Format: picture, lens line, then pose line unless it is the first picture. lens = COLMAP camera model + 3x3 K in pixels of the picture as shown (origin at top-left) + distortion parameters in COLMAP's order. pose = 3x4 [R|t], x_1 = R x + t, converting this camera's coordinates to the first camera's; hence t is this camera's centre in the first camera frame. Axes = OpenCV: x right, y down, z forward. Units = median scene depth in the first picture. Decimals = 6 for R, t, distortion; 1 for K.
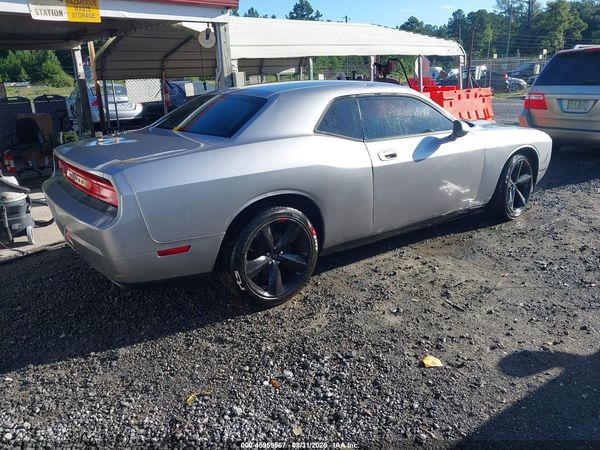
lens RADIAL K [[482.4, 0, 300.9], [0, 482.4, 213.6], [0, 0, 1]] dist [0.021972, -0.037008]
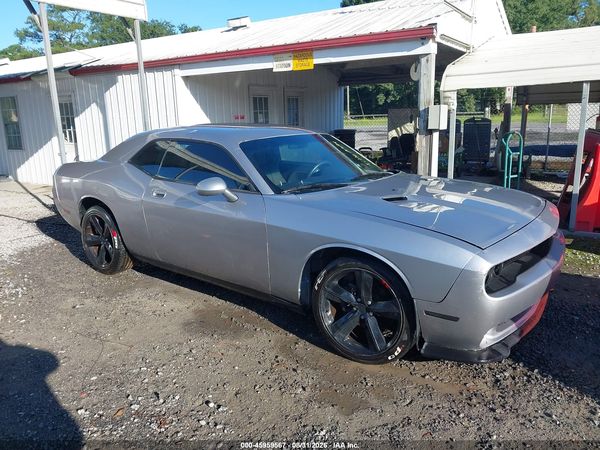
lens RADIAL K [[480.5, 0, 299.7], [0, 480.5, 215.4], [0, 0, 1]] dist [0.004722, -0.016744]
pose [[0.184452, 0.242391, -0.952483, 0.911033], [-0.254419, 0.947855, 0.191944, -0.260150], [0.949341, 0.206926, 0.236503, 0.743051]]
